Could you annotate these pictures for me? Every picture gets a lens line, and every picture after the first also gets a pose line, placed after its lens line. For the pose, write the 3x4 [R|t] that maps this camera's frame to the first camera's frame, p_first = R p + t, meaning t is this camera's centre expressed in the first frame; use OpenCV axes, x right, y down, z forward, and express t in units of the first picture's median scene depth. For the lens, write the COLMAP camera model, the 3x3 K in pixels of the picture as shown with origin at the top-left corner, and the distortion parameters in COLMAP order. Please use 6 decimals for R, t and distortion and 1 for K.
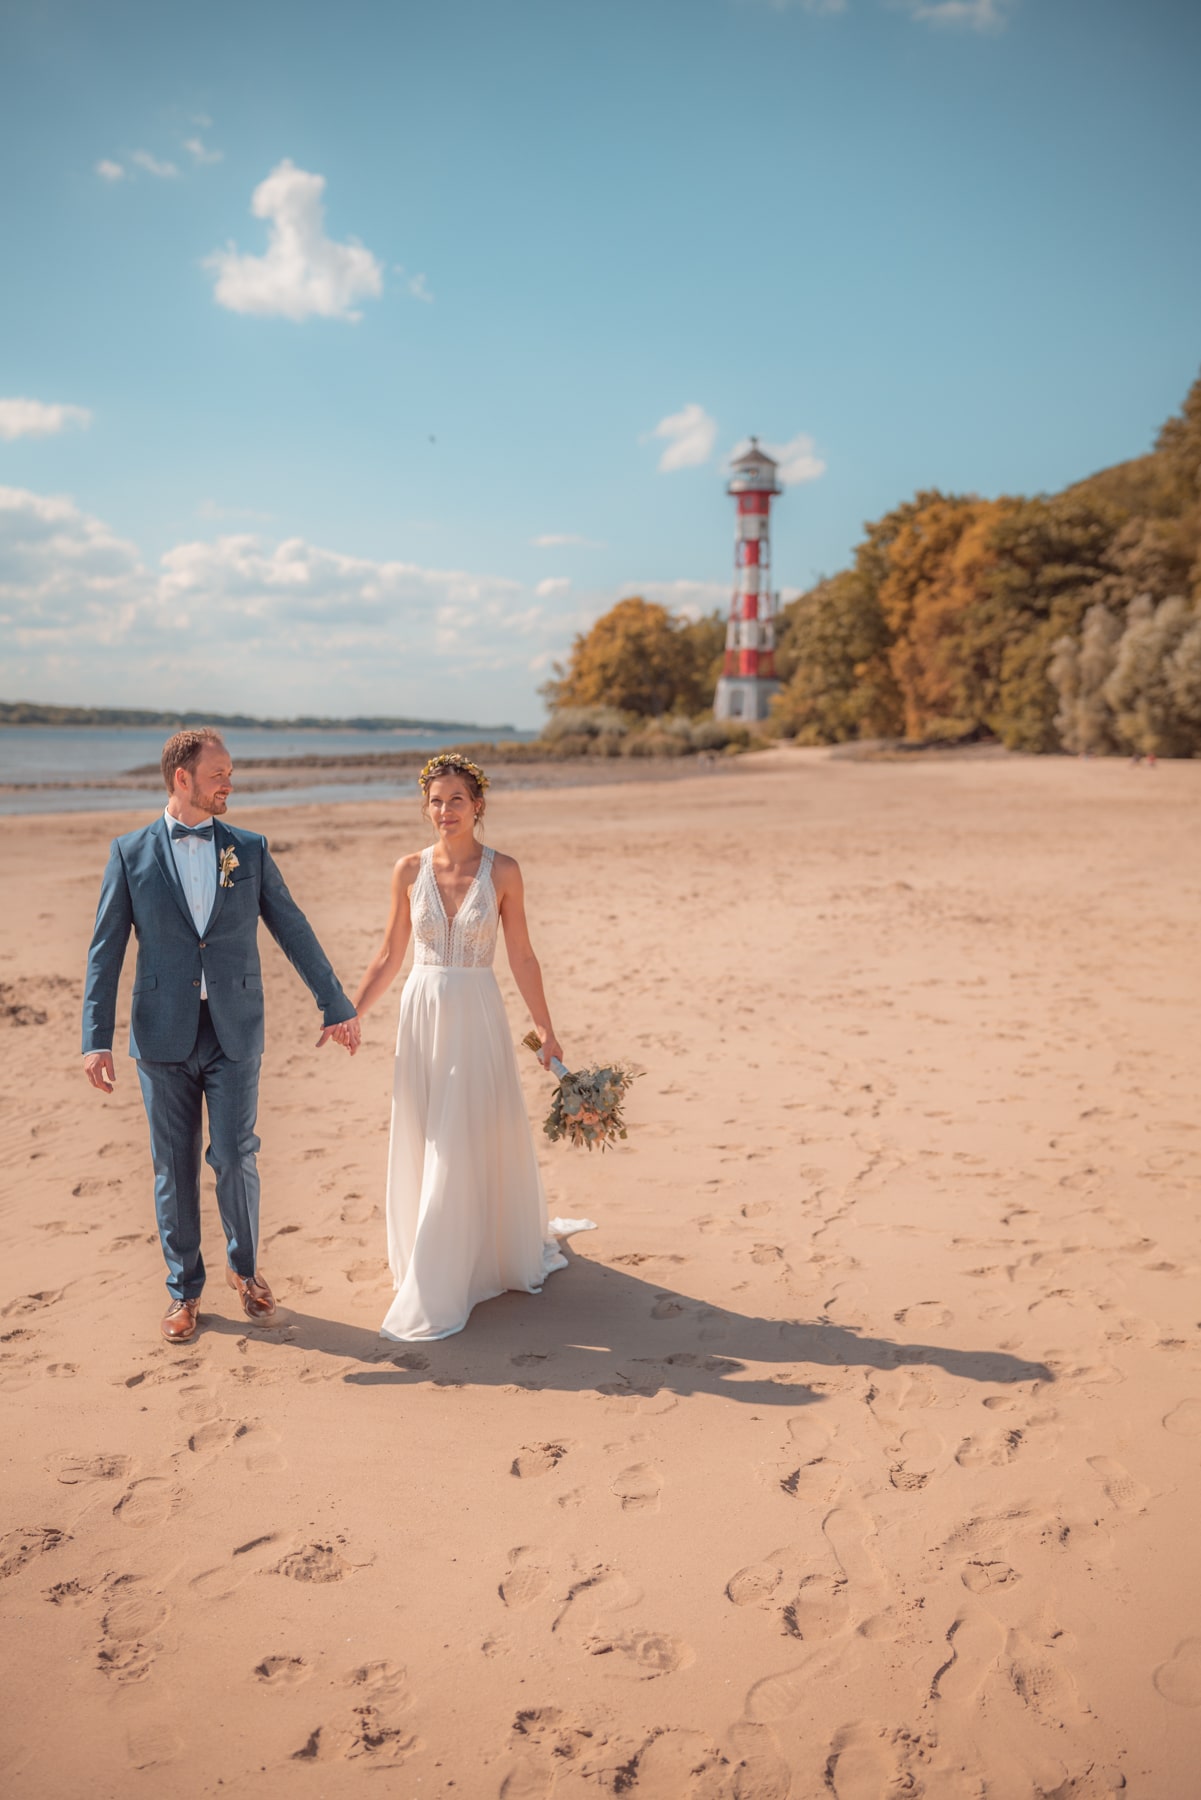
lens RADIAL K [[1311.5, 0, 598.3], [0, 1311.5, 899.7], [0, 0, 1]] dist [-0.004725, -0.004802]
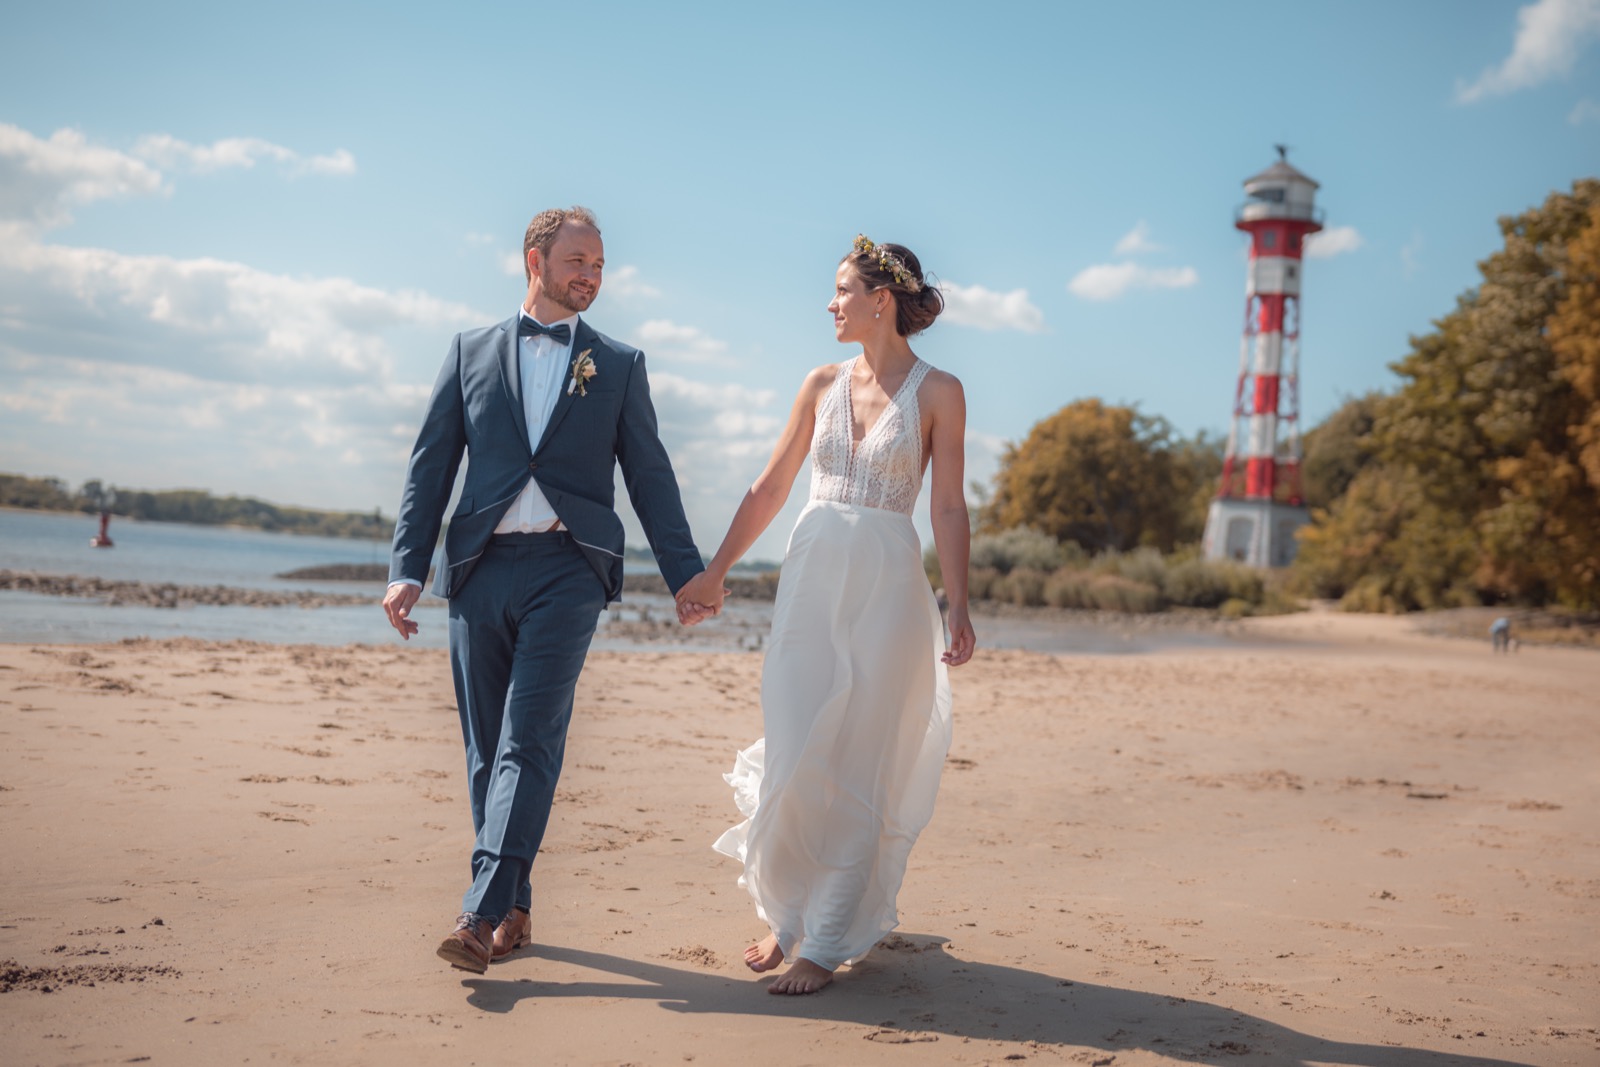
lens RADIAL K [[1165.8, 0, 802.6], [0, 1165.8, 528.1], [0, 0, 1]] dist [-0.004725, -0.004802]
pose [[0.972684, 0.056825, -0.225070, 0.026153], [-0.096641, 0.980685, -0.170054, -0.037732], [0.211059, 0.187159, 0.959388, 0.412702]]
